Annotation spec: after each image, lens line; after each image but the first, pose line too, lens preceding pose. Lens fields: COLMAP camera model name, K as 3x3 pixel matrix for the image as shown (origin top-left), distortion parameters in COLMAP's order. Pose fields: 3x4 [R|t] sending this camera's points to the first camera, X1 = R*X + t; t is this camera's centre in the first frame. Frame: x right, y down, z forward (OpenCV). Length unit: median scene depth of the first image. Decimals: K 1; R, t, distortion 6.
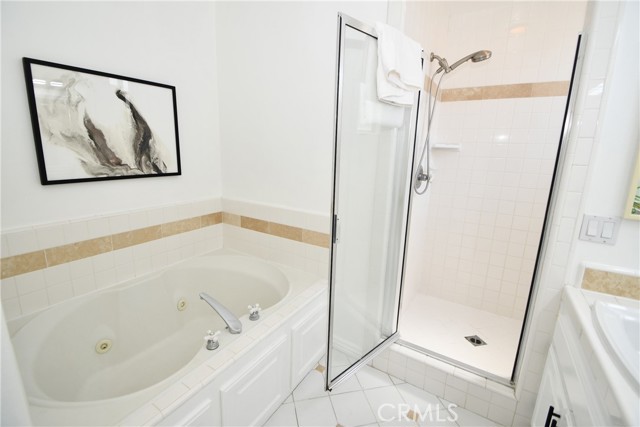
lens RADIAL K [[284.8, 0, 312.5], [0, 284.8, 204.4], [0, 0, 1]] dist [0.001300, -0.007792]
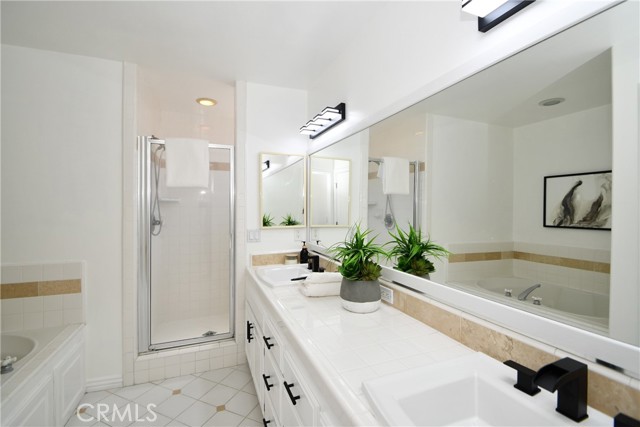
lens RADIAL K [[284.8, 0, 317.3], [0, 284.8, 207.5], [0, 0, 1]] dist [0.001300, -0.007792]
pose [[0.580762, -0.031725, 0.813455, -0.322839], [0.183002, 0.978753, -0.092481, 0.121670], [-0.793238, 0.202573, 0.574228, -0.473567]]
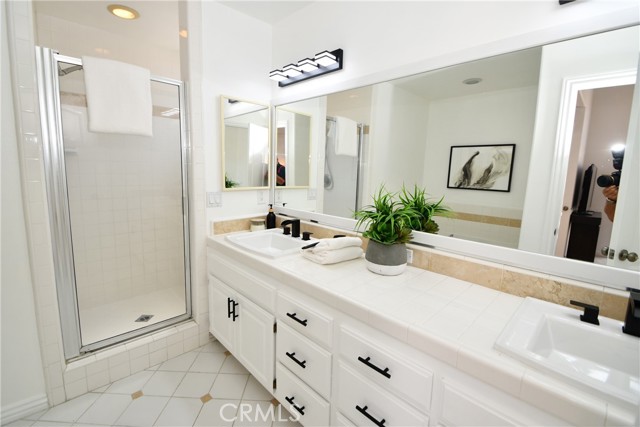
lens RADIAL K [[284.8, 0, 316.6], [0, 284.8, 208.3], [0, 0, 1]] dist [0.001300, -0.007792]
pose [[0.224688, -0.158786, 0.961407, -0.410645], [0.176444, 0.976954, 0.120117, 0.032352], [-0.958323, 0.142645, 0.247526, -0.030920]]
